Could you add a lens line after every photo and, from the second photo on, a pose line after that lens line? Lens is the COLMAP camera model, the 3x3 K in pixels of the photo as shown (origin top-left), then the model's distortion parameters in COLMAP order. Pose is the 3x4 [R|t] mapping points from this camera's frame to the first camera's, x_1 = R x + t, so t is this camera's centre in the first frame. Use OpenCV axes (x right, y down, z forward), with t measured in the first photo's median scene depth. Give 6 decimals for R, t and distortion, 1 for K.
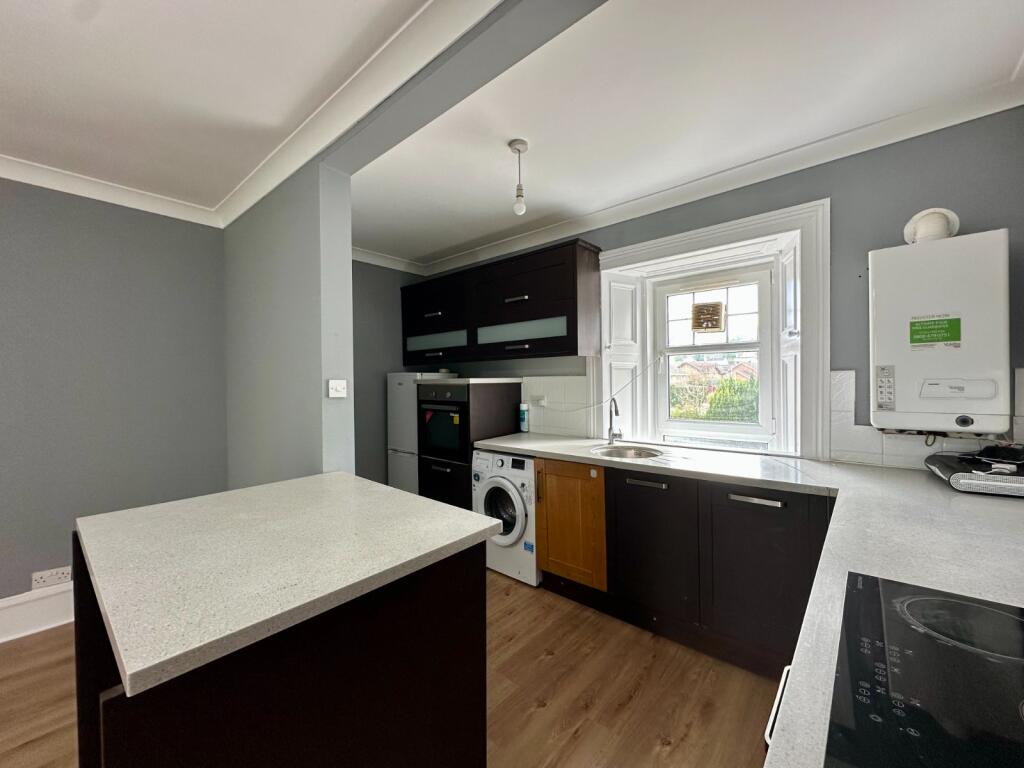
lens RADIAL K [[408.3, 0, 511.8], [0, 408.3, 384.9], [0, 0, 1]] dist [-0.002382, 0.000433]
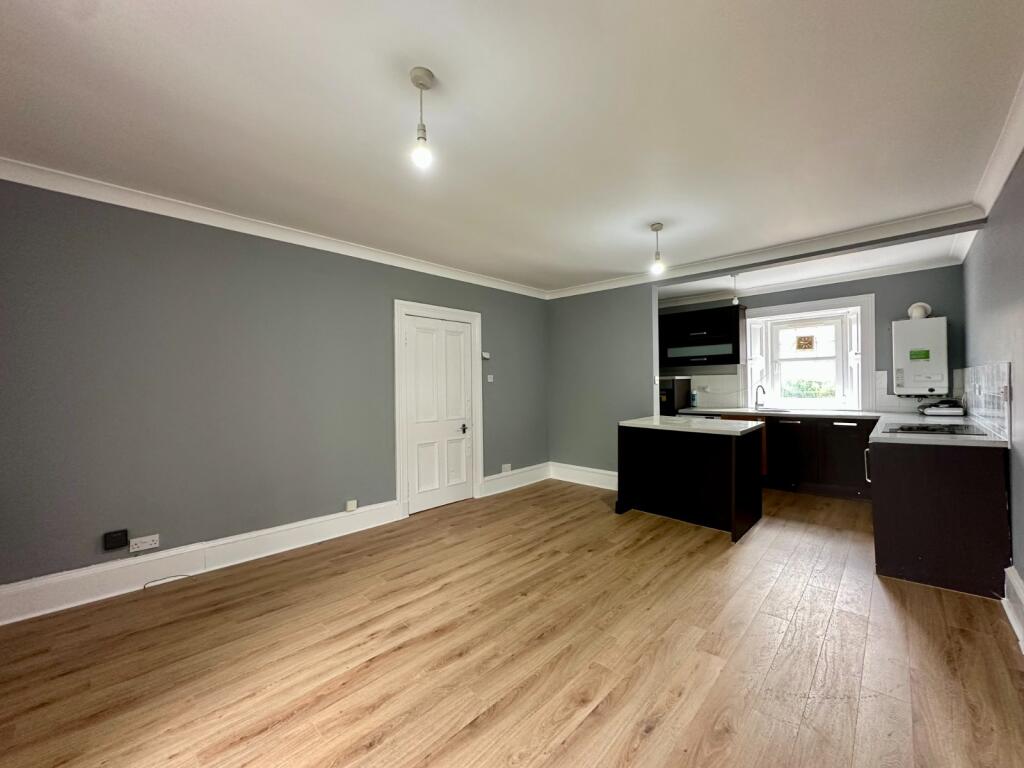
lens RADIAL K [[408.3, 0, 511.8], [0, 408.3, 384.9], [0, 0, 1]] dist [-0.002382, 0.000433]
pose [[0.998968, -0.005794, -0.045046, -0.868788], [0.005513, 0.999965, -0.006341, 0.035369], [0.045082, 0.006086, 0.998965, -1.033754]]
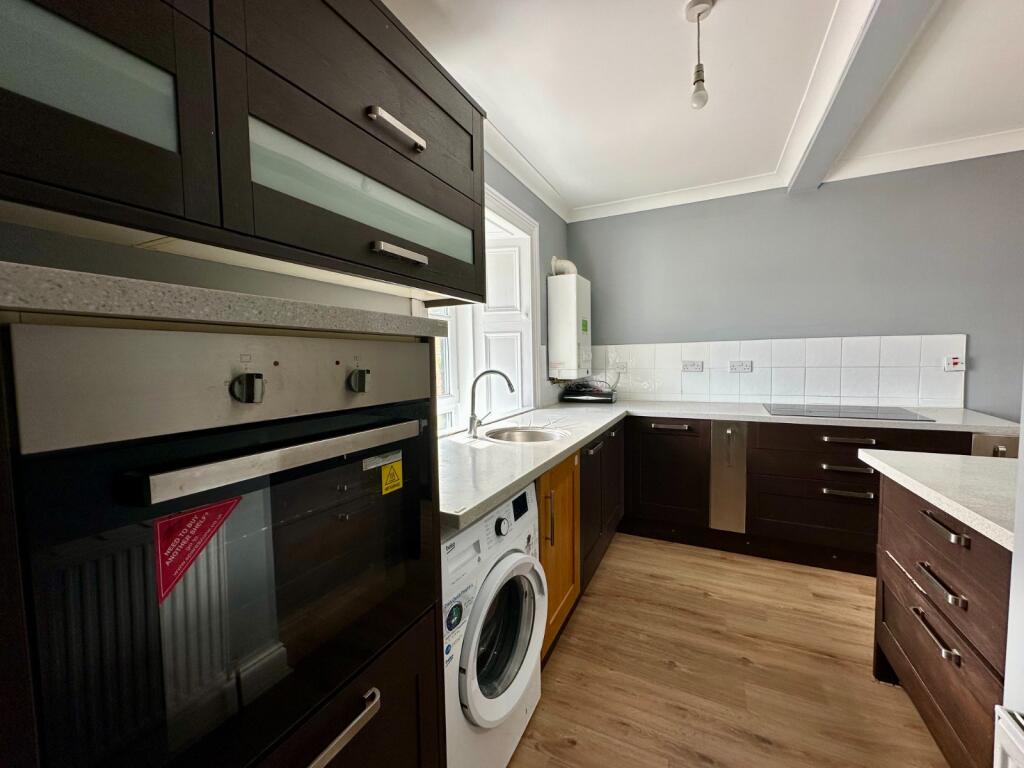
lens RADIAL K [[408.3, 0, 511.8], [0, 408.3, 384.9], [0, 0, 1]] dist [-0.002382, 0.000433]
pose [[-0.260598, -0.041961, 0.964535, -0.467903], [0.030912, 0.998180, 0.051776, 0.021283], [-0.964952, 0.043308, -0.258827, 1.162784]]
